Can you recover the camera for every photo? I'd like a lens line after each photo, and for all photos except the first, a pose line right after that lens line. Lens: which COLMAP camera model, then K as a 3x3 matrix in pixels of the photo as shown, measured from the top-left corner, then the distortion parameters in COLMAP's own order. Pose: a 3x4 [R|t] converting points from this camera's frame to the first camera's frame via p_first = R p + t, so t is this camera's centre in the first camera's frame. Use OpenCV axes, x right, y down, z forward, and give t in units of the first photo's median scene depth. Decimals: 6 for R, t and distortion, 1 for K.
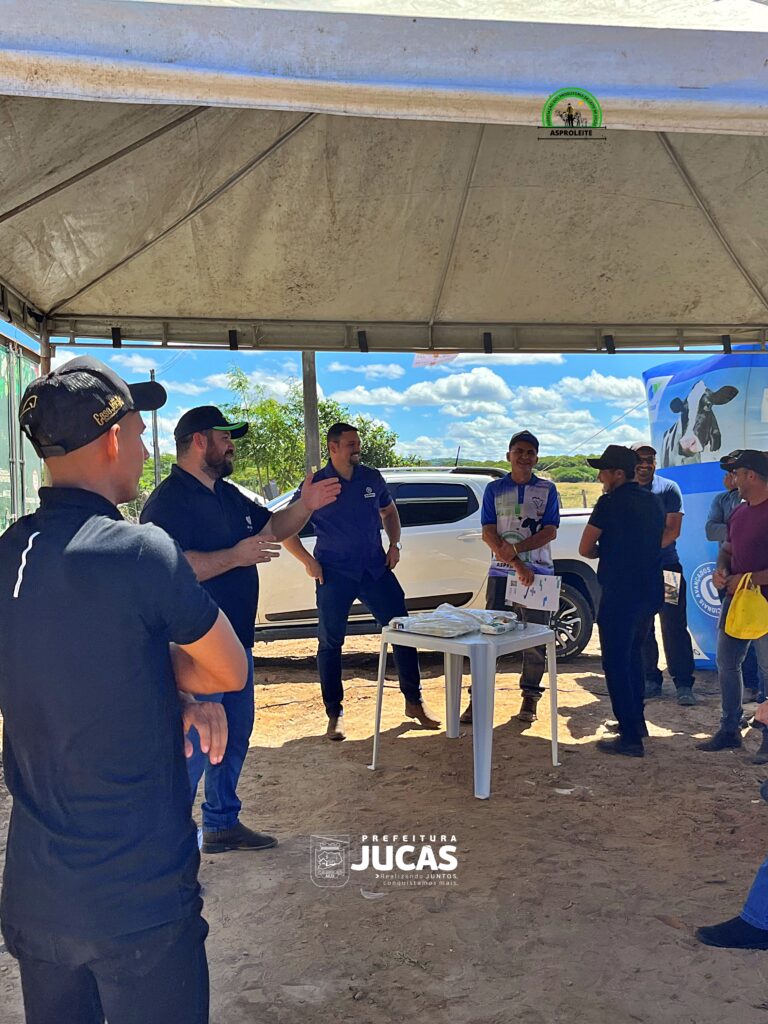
lens RADIAL K [[1104.0, 0, 385.5], [0, 1104.0, 517.9], [0, 0, 1]] dist [0.021651, 0.000000]
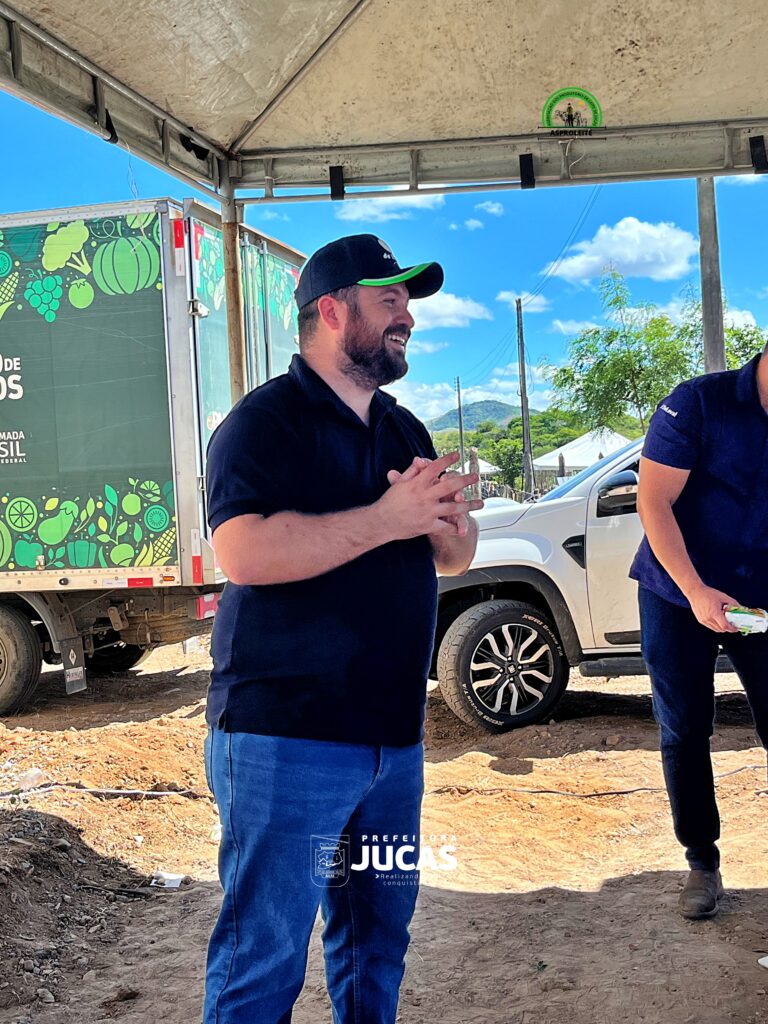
lens RADIAL K [[1288.3, 0, 381.1], [0, 1288.3, 510.7], [0, 0, 1]] dist [-0.016224, 0.000000]
pose [[0.943422, 0.001867, -0.331589, 0.014382], [0.006031, 0.999722, 0.022787, 0.001127], [0.331540, -0.023498, 0.943149, 0.338199]]
